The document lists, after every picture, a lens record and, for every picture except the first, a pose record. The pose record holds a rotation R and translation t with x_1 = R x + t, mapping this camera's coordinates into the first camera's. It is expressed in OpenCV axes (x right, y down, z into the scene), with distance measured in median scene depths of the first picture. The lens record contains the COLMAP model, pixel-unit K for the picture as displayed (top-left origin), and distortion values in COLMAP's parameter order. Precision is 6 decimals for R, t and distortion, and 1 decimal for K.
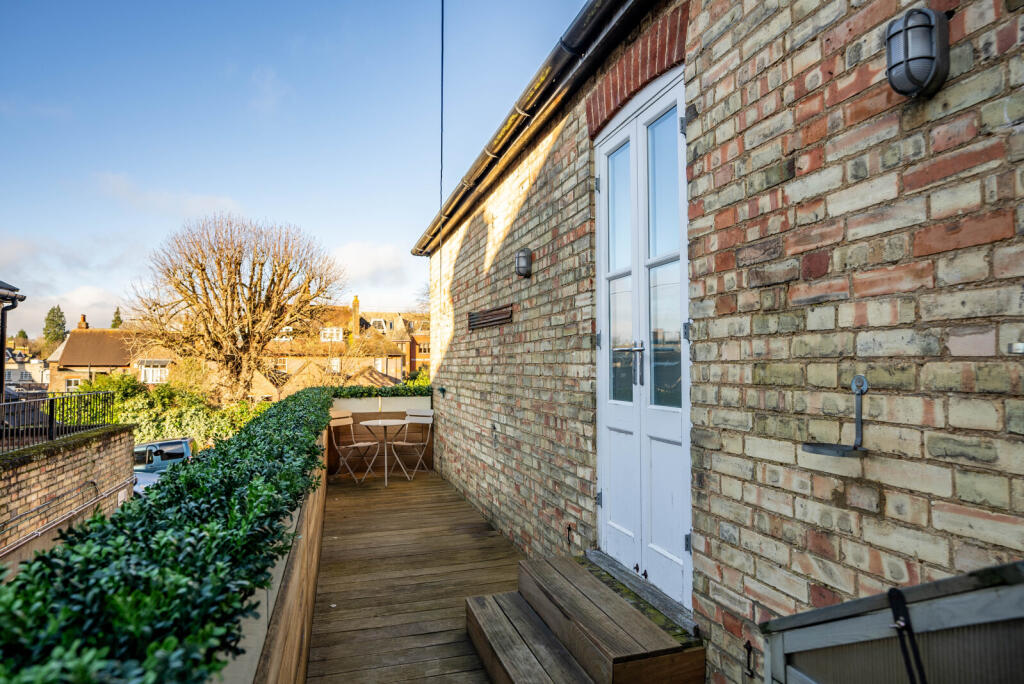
lens RADIAL K [[576.5, 0, 512.0], [0, 576.5, 342.0], [0, 0, 1]] dist [-0.002920, 0.003490]
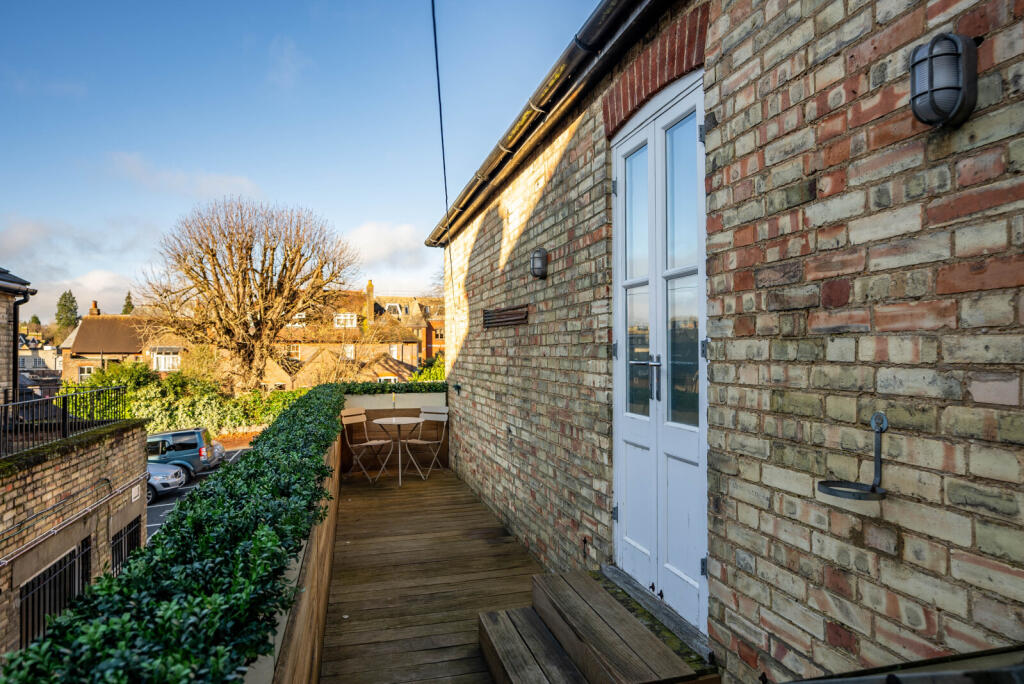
lens RADIAL K [[601.2, 0, 512.0], [0, 601.2, 342.0], [0, 0, 1]] dist [-0.001771, 0.002023]
pose [[0.999431, -0.000545, -0.033713, 0.012612], [0.001442, 0.999645, 0.026599, -0.046091], [0.033686, -0.026633, 0.999078, -0.010560]]
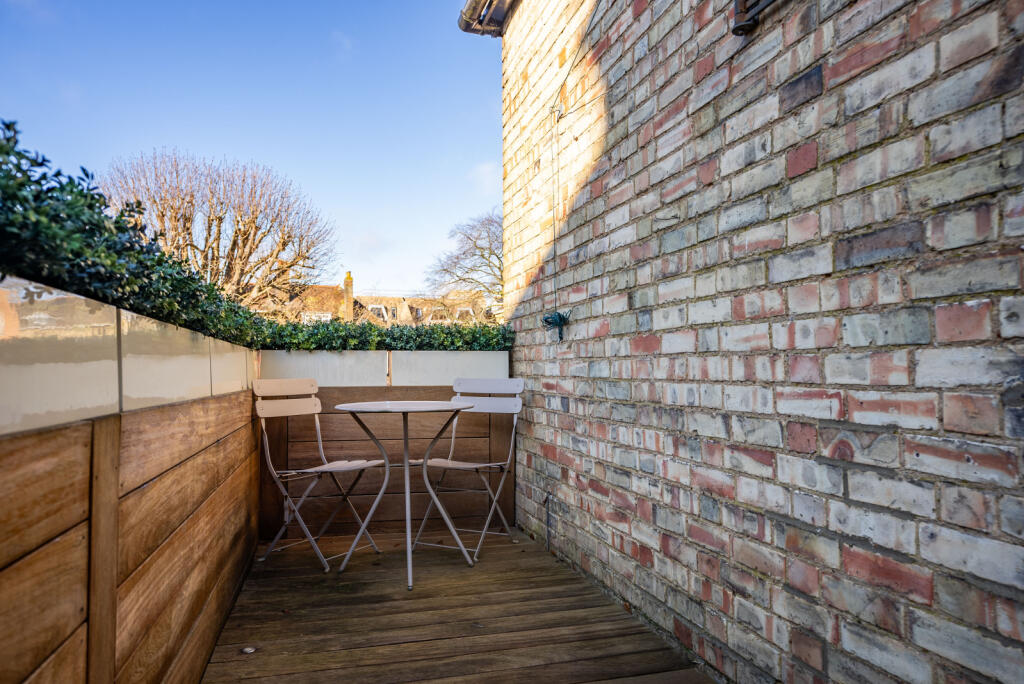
lens RADIAL K [[691.5, 0, 512.0], [0, 691.5, 342.0], [0, 0, 1]] dist [0.027632, 0.000052]
pose [[0.999387, 0.000505, -0.035006, -0.315632], [-0.000579, 0.999998, -0.002104, 0.231826], [0.035005, 0.002123, 0.999385, 1.303472]]
